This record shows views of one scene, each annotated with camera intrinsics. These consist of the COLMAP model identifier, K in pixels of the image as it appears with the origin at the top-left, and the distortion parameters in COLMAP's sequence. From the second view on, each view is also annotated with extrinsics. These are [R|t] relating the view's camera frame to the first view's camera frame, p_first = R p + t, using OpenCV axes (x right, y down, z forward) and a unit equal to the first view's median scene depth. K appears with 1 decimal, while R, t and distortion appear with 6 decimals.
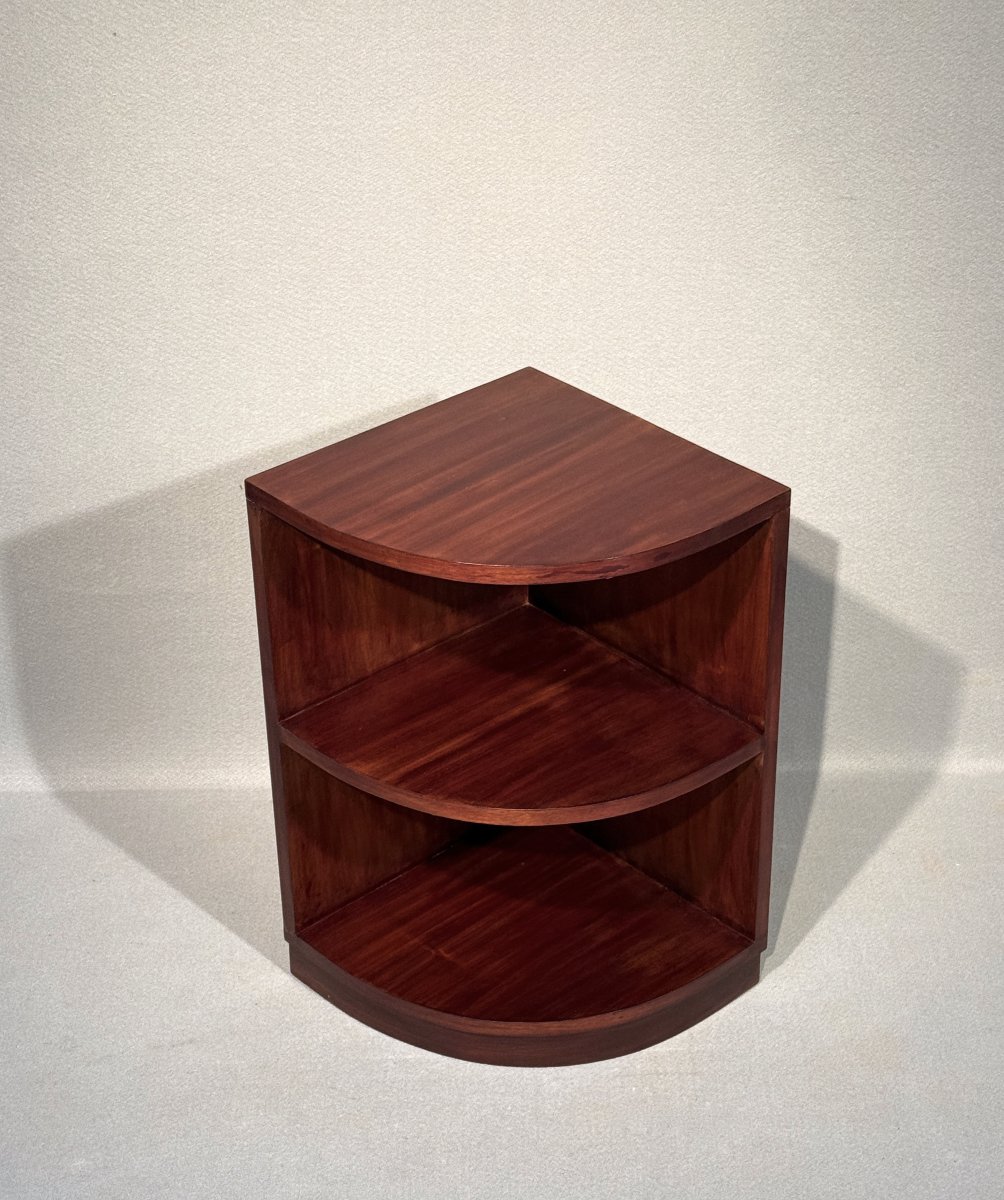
lens RADIAL K [[2353.7, 0, 495.1], [0, 2353.7, 661.8], [0, 0, 1]] dist [0.166444, -0.085362]
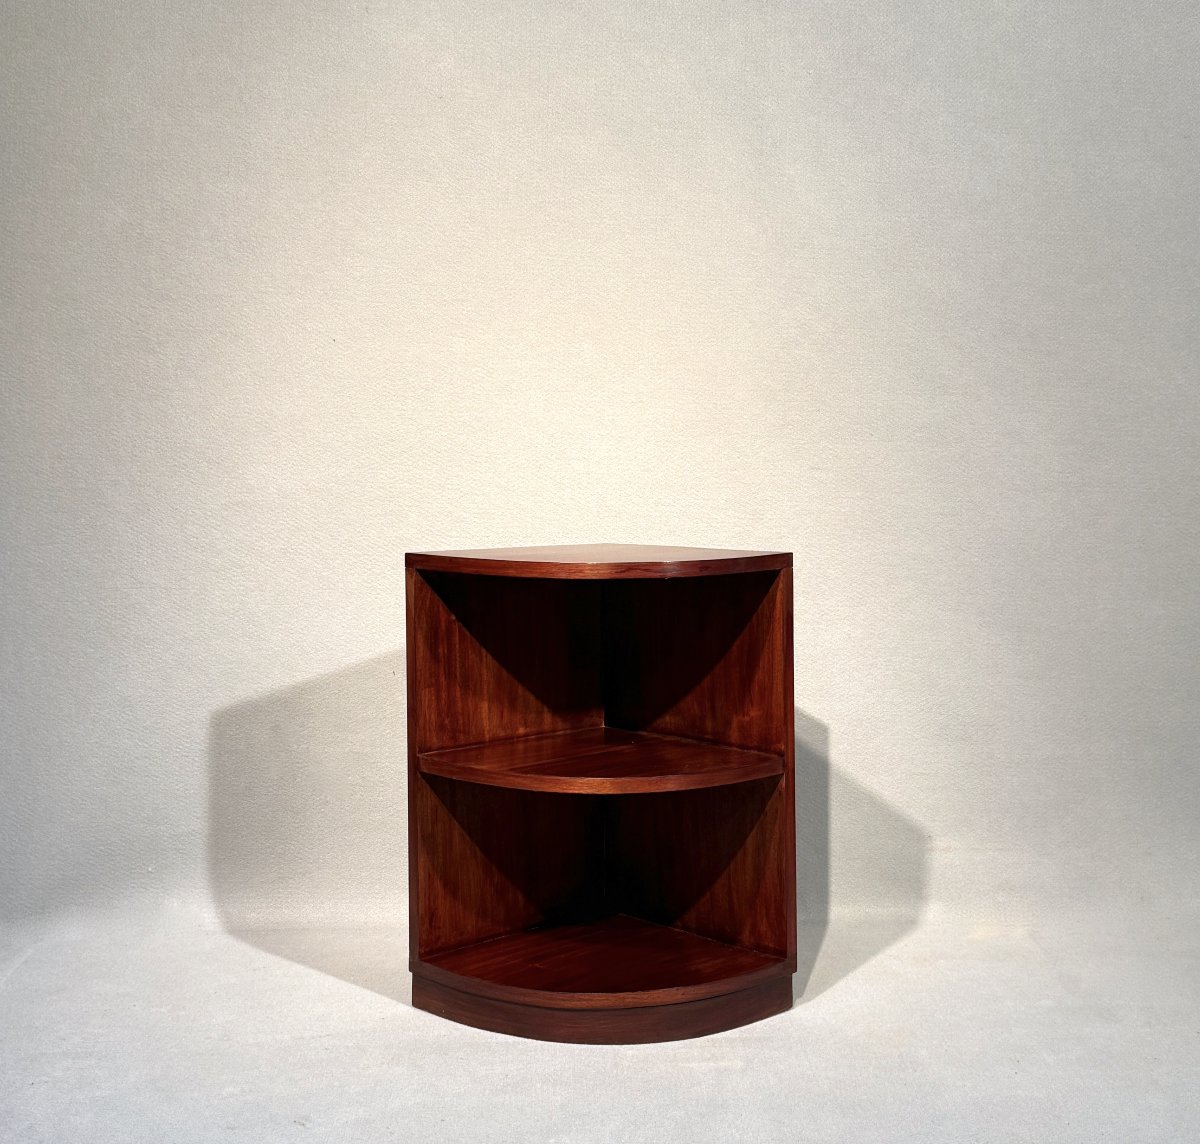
lens RADIAL K [[1671.0, 0, 617.2], [0, 1671.0, 527.5], [0, 0, 1]] dist [0.198061, -0.375233]
pose [[0.999322, 0.009173, 0.035659, -0.014292], [0.010103, 0.862987, -0.505125, 0.376597], [-0.035407, 0.505143, 0.862309, 0.116005]]
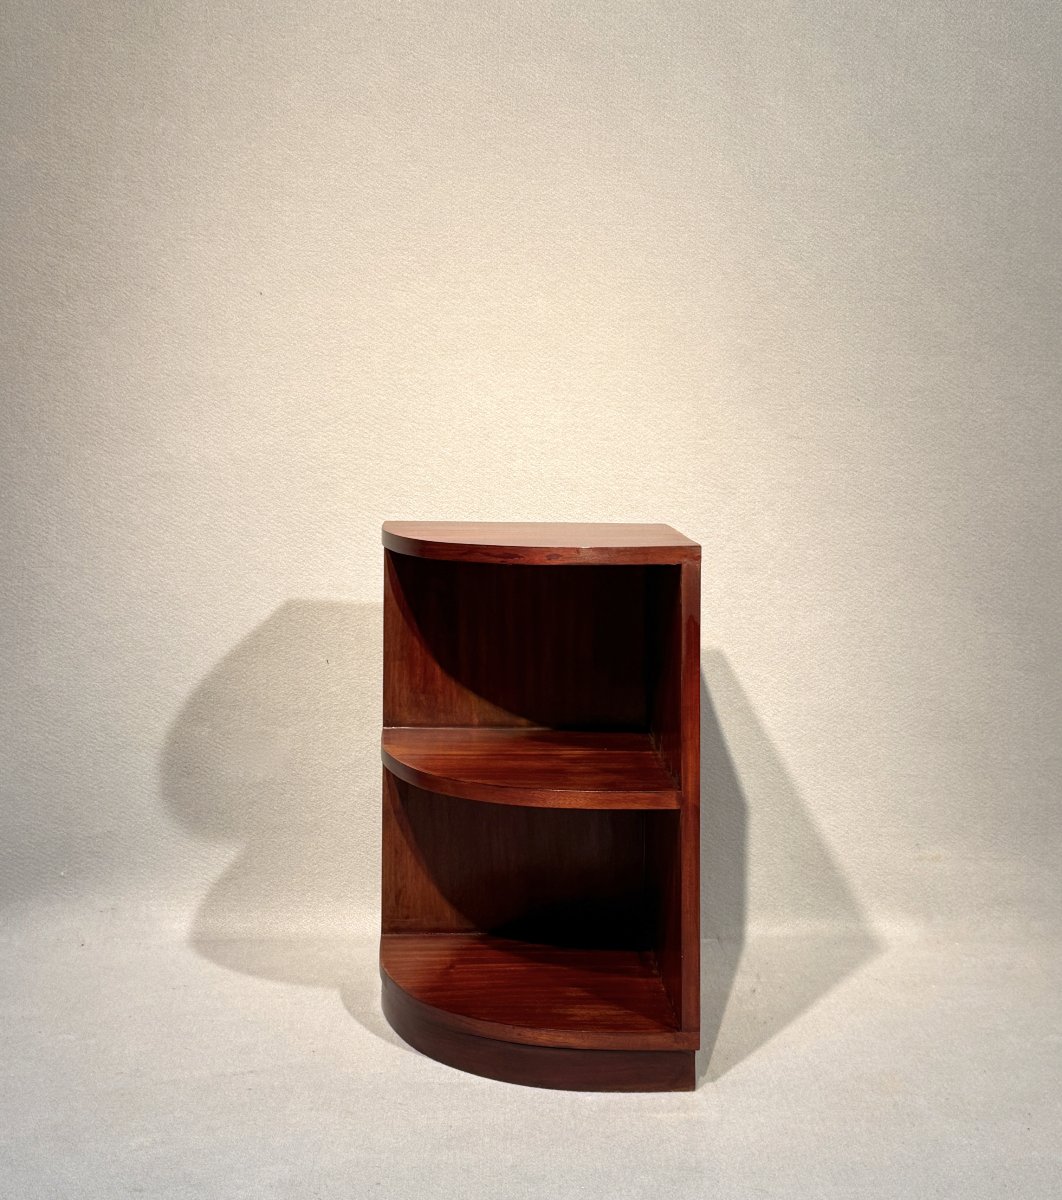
lens RADIAL K [[1667.6, 0, 524.1], [0, 1667.6, 544.0], [0, 0, 1]] dist [0.203875, -0.440784]
pose [[0.999828, 0.012534, 0.013677, -0.017576], [-0.004544, 0.880234, -0.474518, 0.315607], [-0.017986, 0.474374, 0.880139, 0.200574]]
